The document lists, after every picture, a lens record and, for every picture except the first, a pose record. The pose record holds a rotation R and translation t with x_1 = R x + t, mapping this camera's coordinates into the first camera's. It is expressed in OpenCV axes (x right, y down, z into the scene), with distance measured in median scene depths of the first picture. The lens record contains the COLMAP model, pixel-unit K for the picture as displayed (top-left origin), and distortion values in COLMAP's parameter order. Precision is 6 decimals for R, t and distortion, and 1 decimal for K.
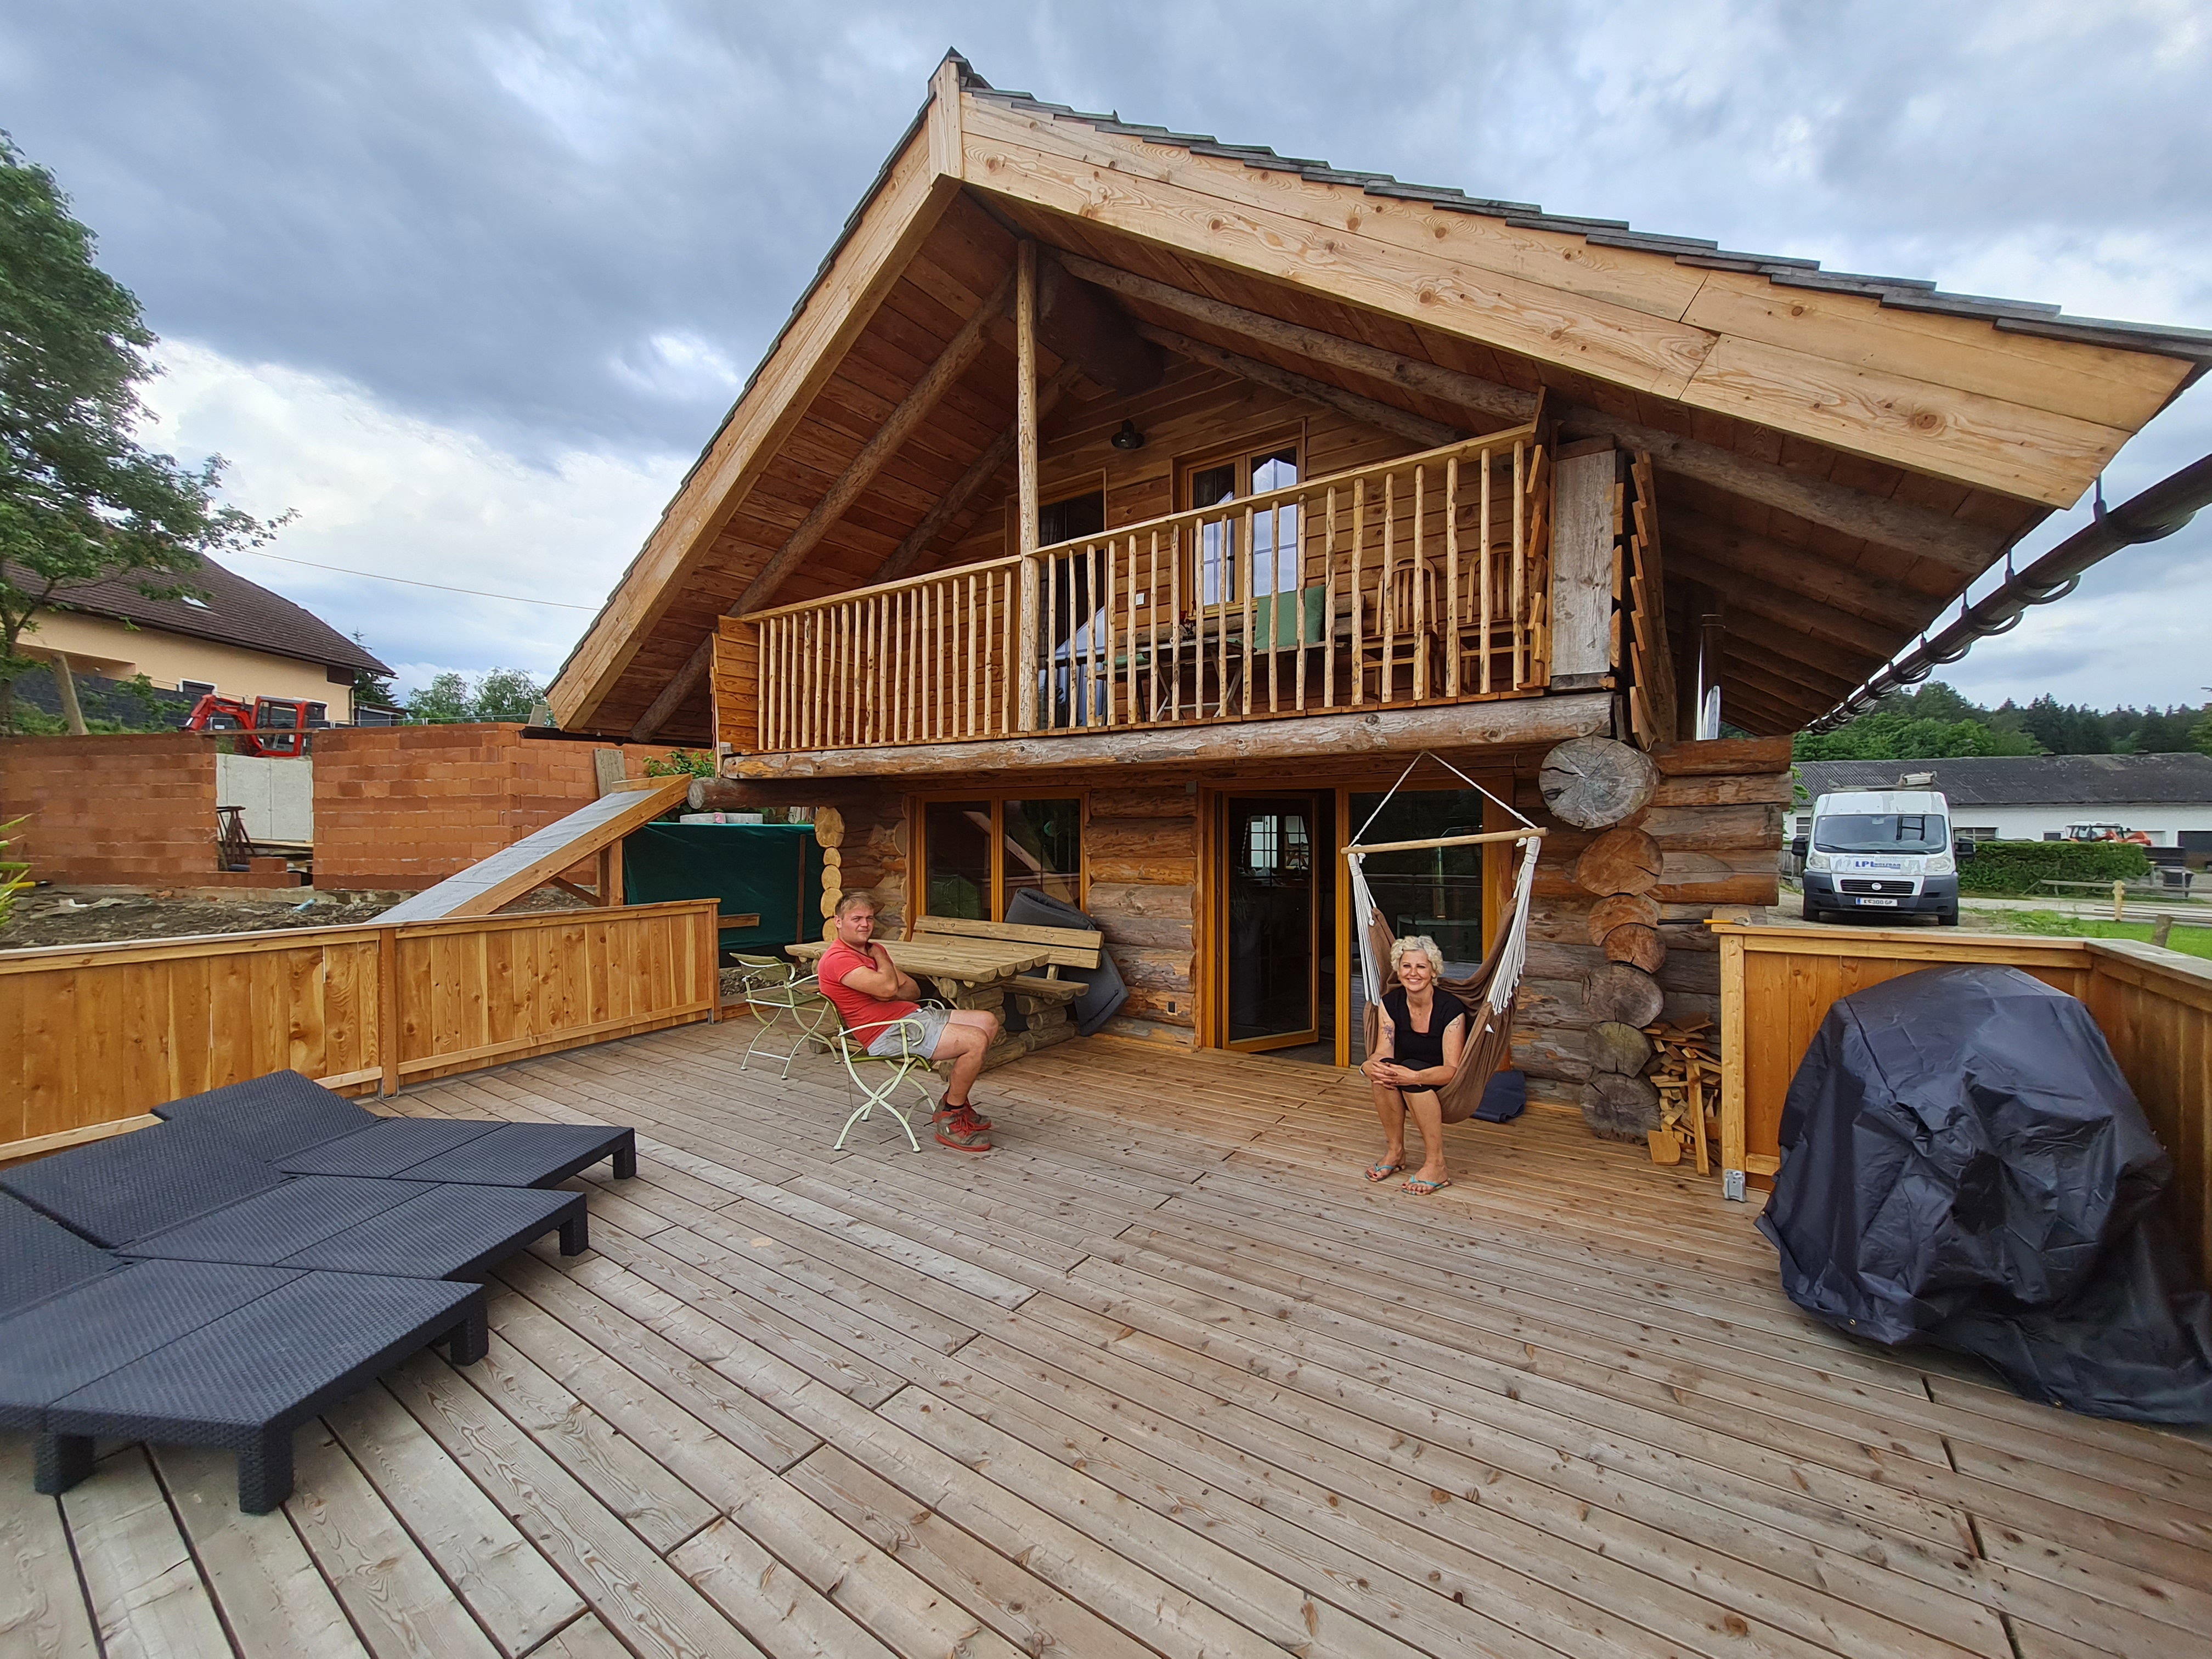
lens RADIAL K [[868.2, 0, 1112.7], [0, 868.2, 839.1], [0, 0, 1]] dist [-0.008279, -0.000827]
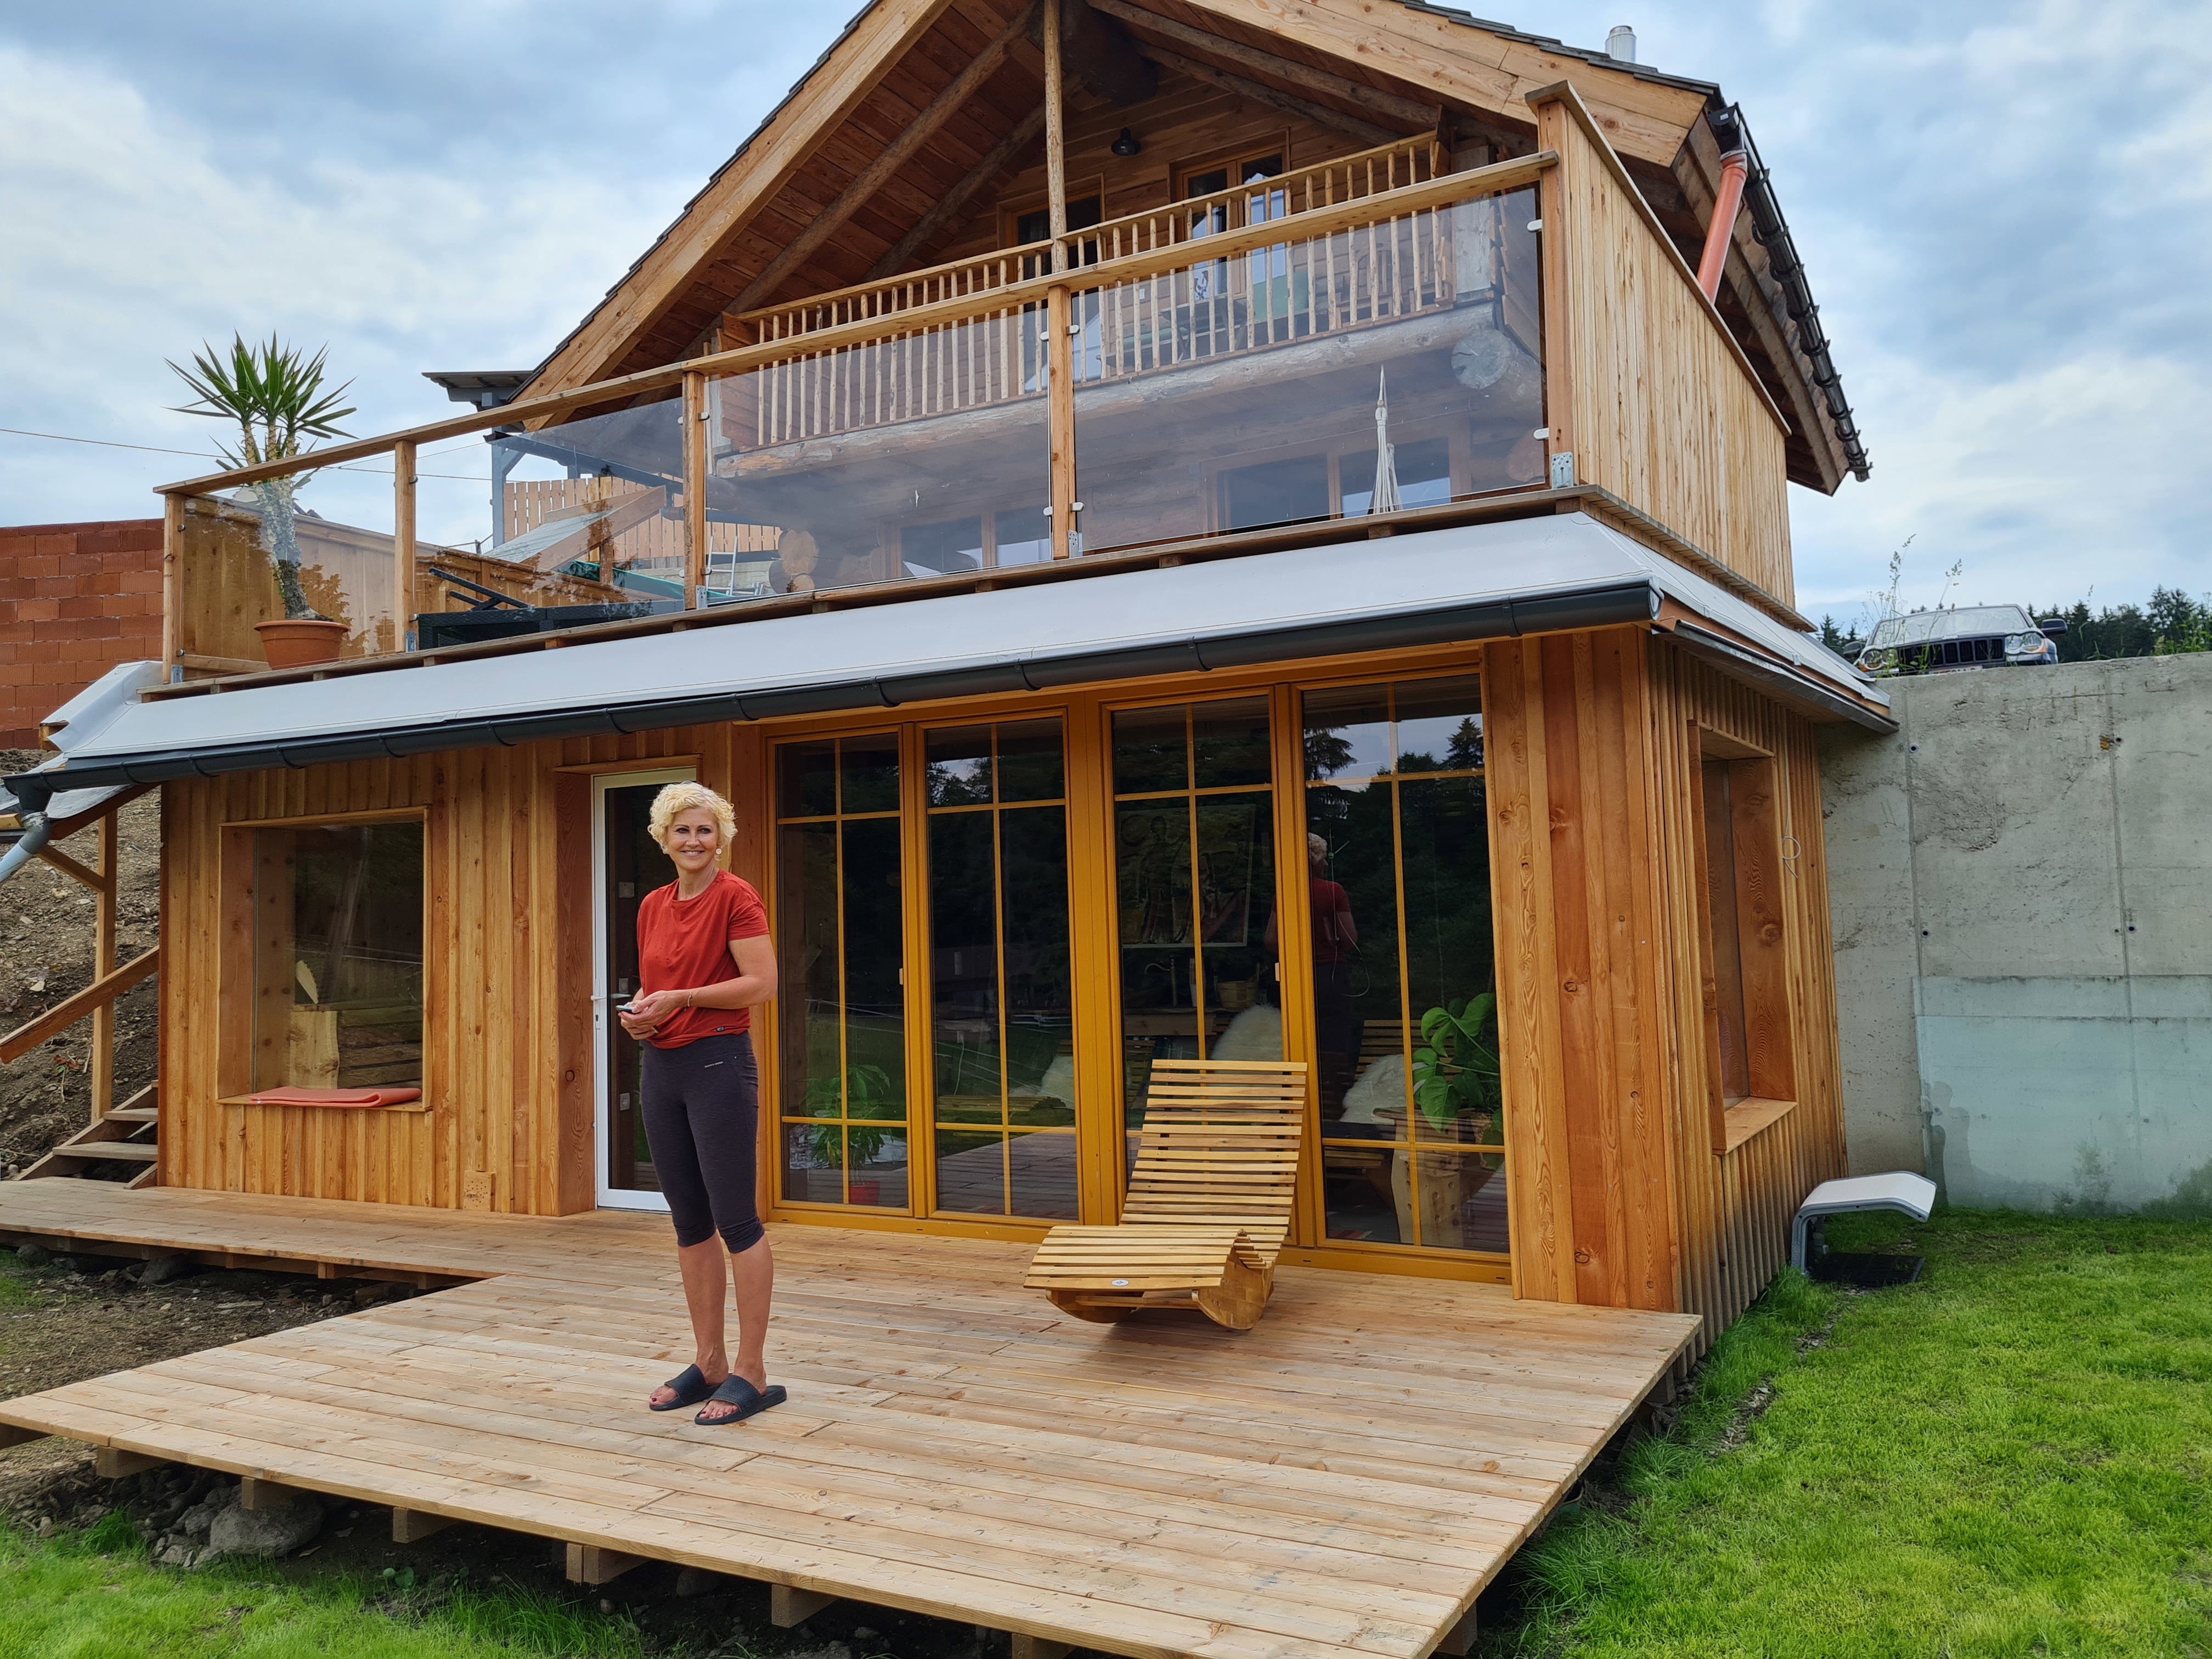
lens RADIAL K [[1657.8, 0, 1106.5], [0, 1657.8, 820.2], [0, 0, 1]] dist [0.008152, -0.012608]
pose [[0.995624, -0.022736, 0.090647, -0.242434], [0.028739, 0.997441, -0.065471, 0.576088], [-0.088926, 0.067789, 0.993729, -1.121066]]
